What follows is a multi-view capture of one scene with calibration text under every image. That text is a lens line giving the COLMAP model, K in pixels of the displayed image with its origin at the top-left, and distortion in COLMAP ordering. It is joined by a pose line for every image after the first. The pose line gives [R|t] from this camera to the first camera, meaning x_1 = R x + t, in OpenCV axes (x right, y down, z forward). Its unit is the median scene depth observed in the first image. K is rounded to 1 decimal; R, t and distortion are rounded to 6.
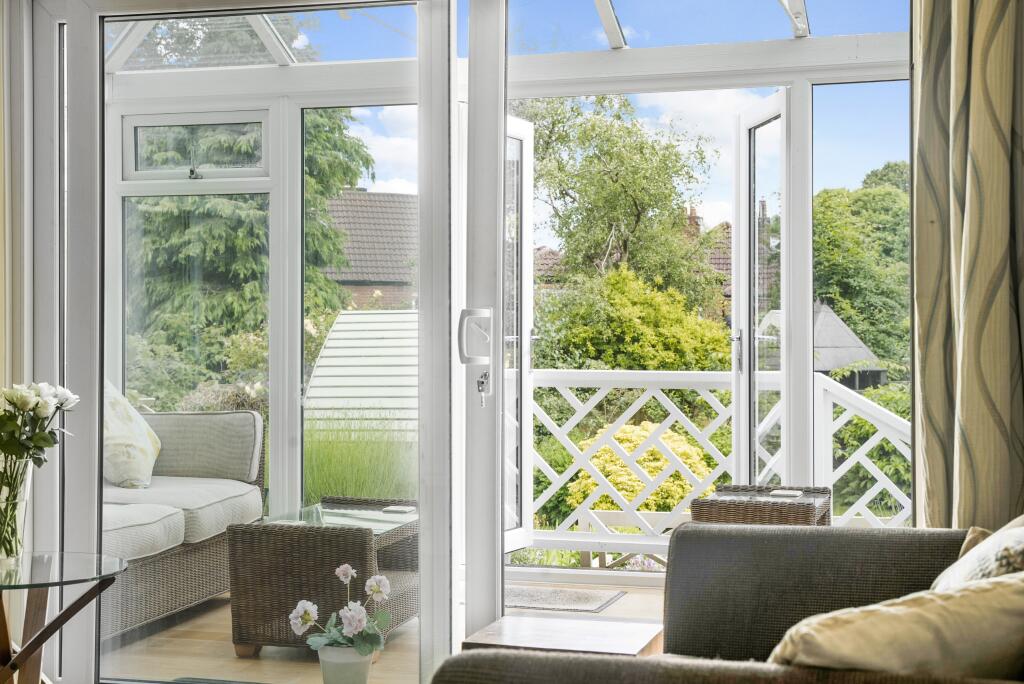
lens RADIAL K [[1589.6, 0, 513.5], [0, 1589.6, 333.9], [0, 0, 1]] dist [0.143056, 0.000000]
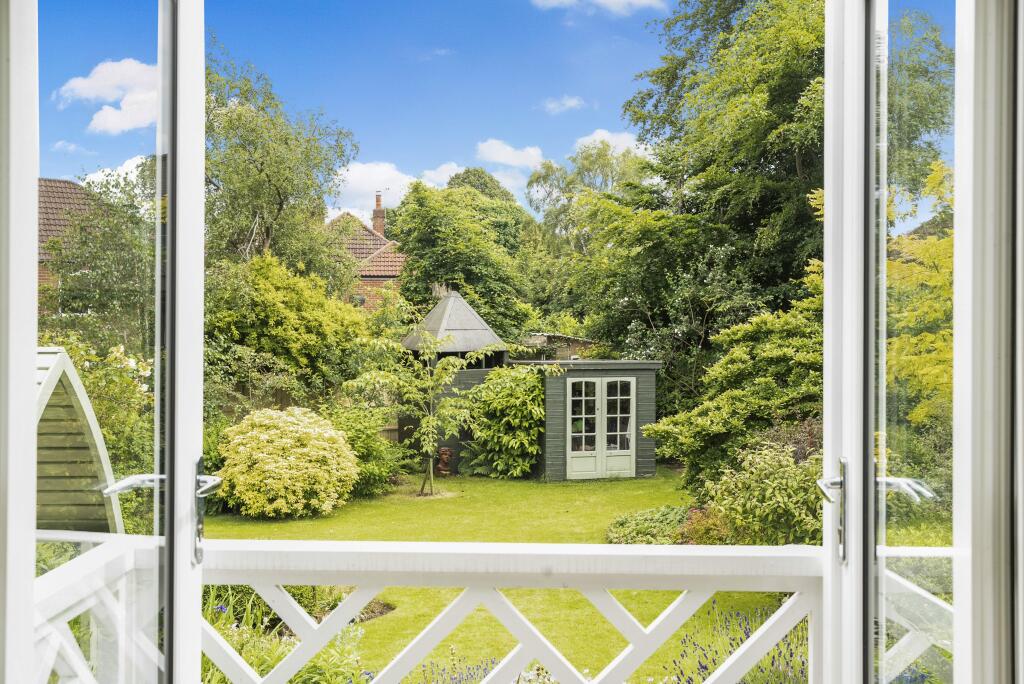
lens RADIAL K [[1263.7, 0, 499.1], [0, 1263.7, 281.5], [0, 0, 1]] dist [-0.000305, 0.000000]
pose [[0.965359, 0.005889, 0.260860, 0.000317], [-0.000931, 0.999817, -0.019127, -0.007968], [-0.260925, 0.018222, 0.965187, 0.167049]]
